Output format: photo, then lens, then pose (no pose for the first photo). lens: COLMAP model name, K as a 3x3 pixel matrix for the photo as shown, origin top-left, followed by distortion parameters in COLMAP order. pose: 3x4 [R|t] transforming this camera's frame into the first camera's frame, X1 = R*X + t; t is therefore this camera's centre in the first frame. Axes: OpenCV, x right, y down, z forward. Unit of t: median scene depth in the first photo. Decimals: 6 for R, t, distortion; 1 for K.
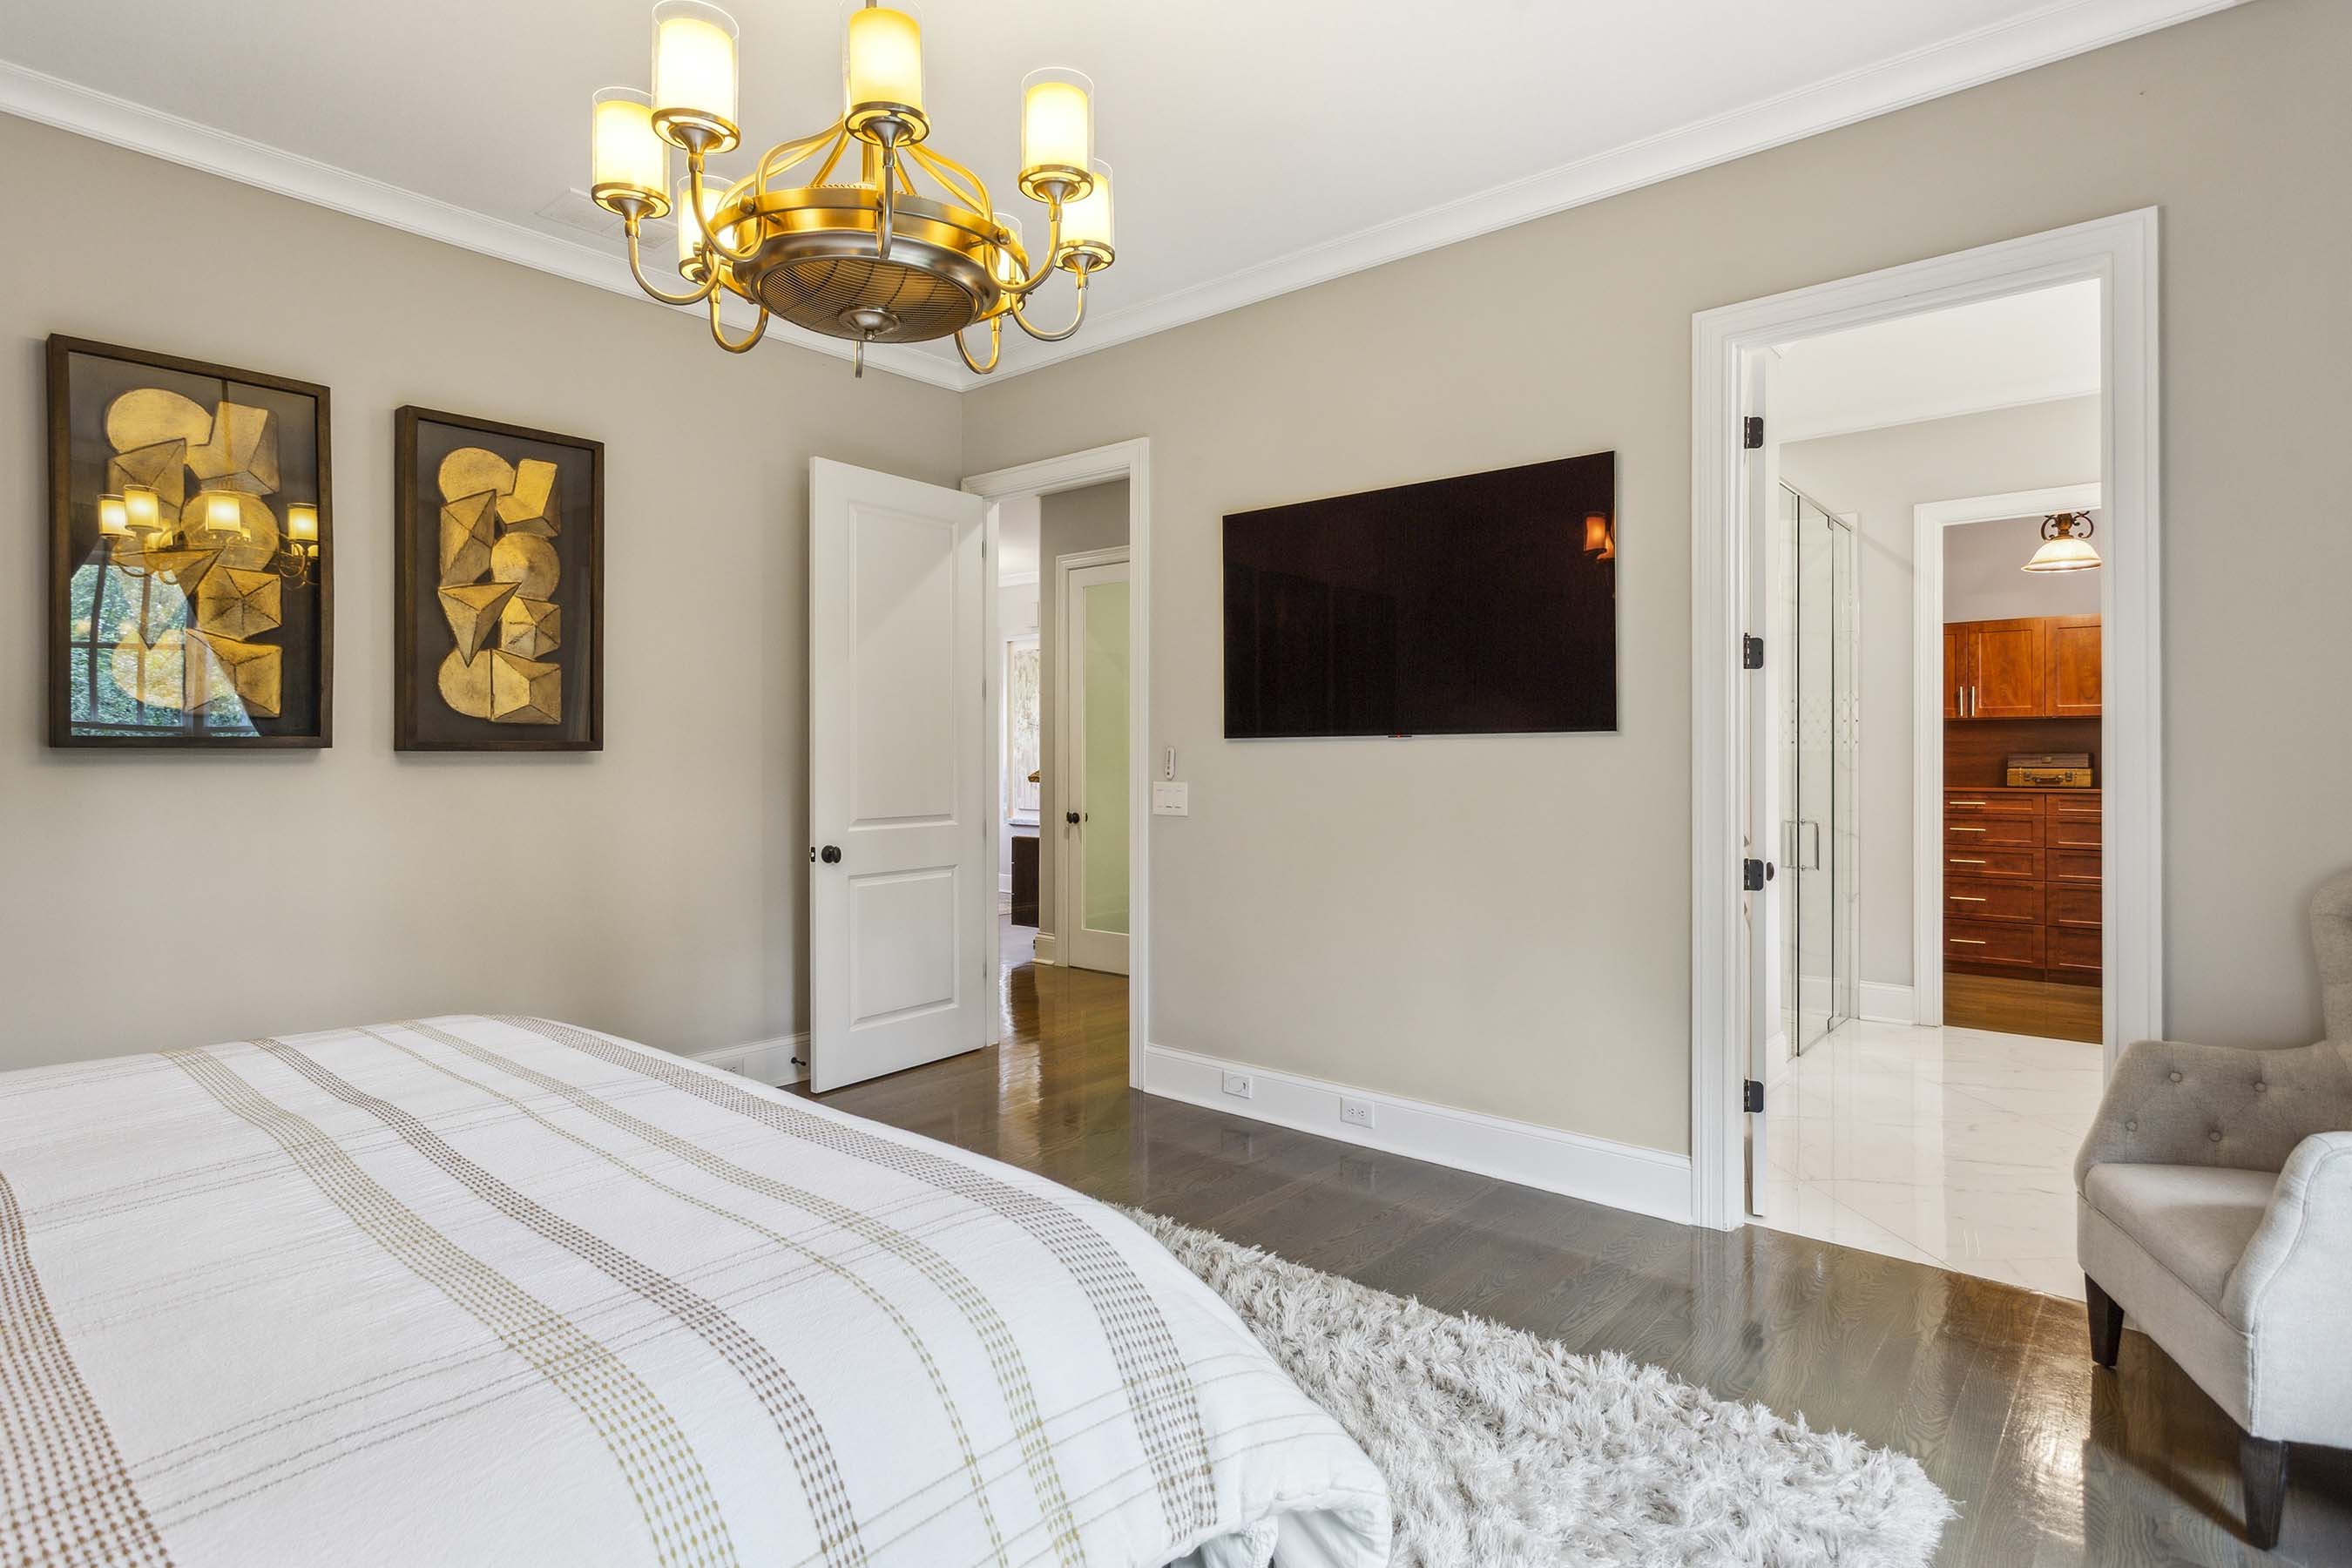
lens RADIAL K [[1196.6, 0, 1163.8], [0, 1196.6, 765.4], [0, 0, 1]] dist [-0.010322, 0.006773]
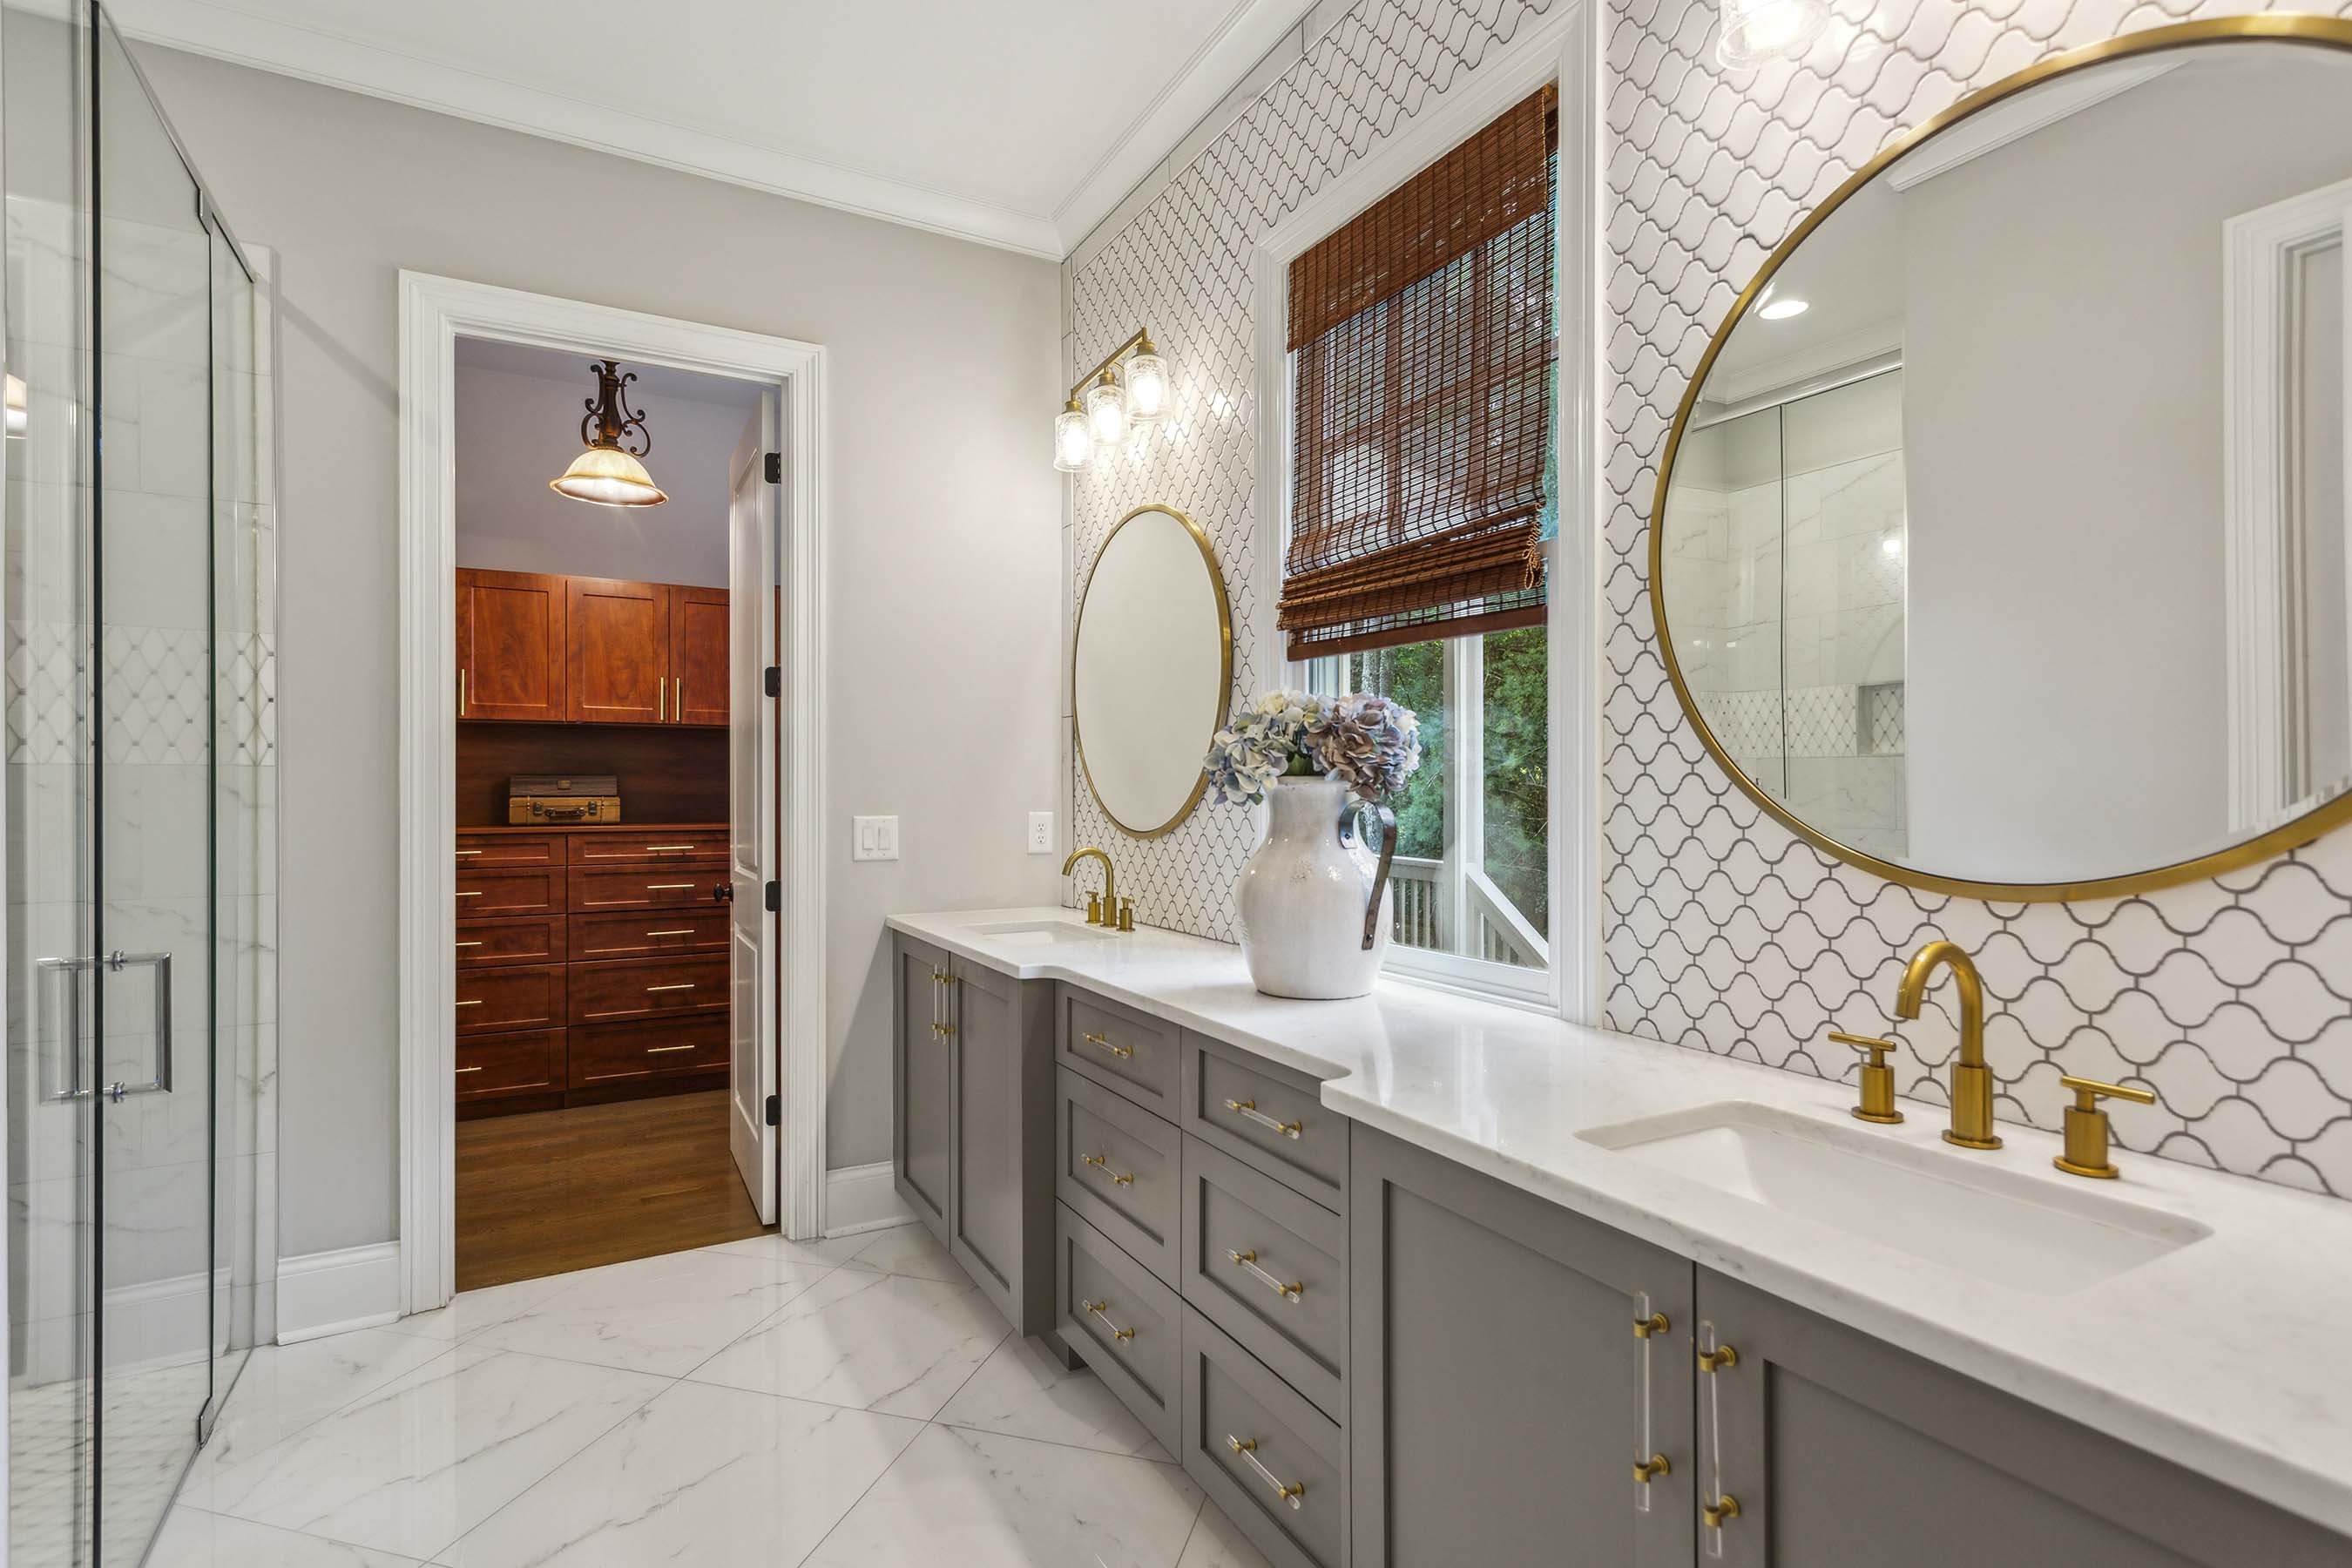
lens RADIAL K [[1117.7, 0, 1161.2], [0, 1117.7, 786.1], [0, 0, 1]] dist [0.001665, 0.002756]
pose [[0.343260, 0.000254, 0.939240, 0.256926], [0.002837, 0.999995, -0.001308, -0.001928], [-0.939236, 0.003114, 0.343258, 0.463969]]
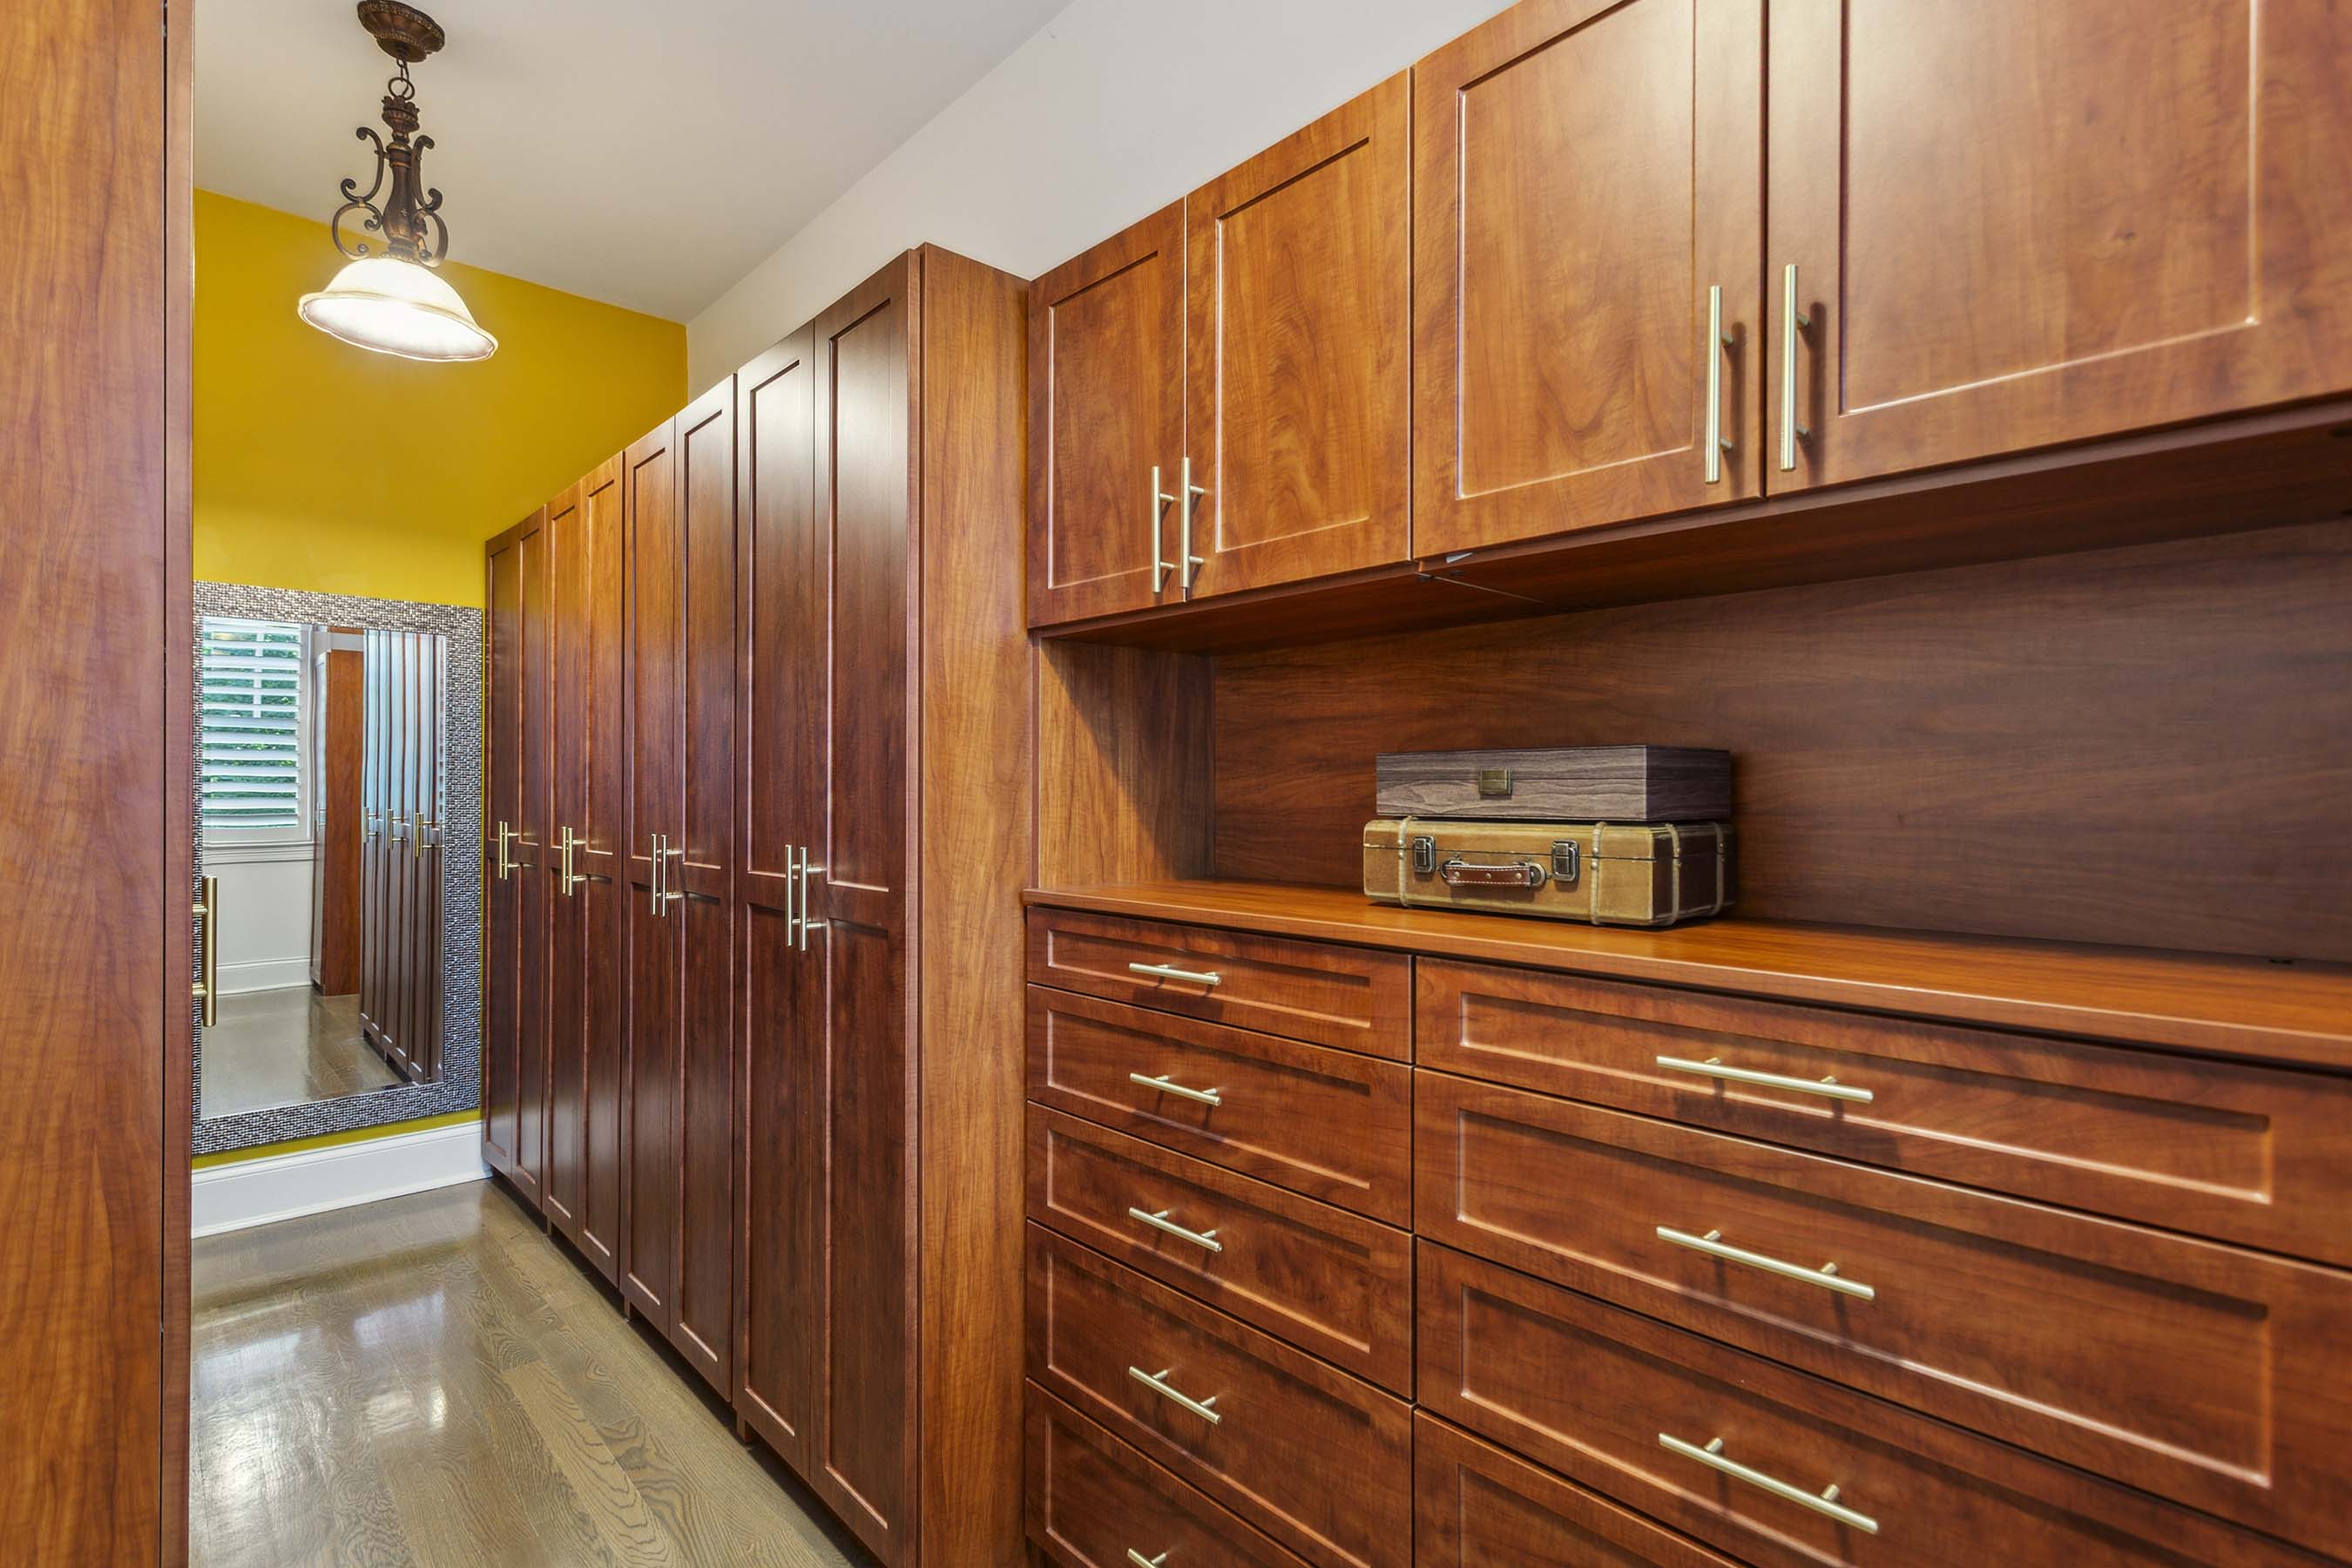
lens RADIAL K [[1117.7, 0, 1183.3], [0, 1117.7, 783.5], [0, 0, 1]] dist [0.001665, 0.002756]
pose [[0.994535, 0.000069, -0.104402, 0.728545], [-0.001084, 0.999953, -0.009673, -0.002379], [0.104397, 0.009733, 0.994488, 0.821832]]
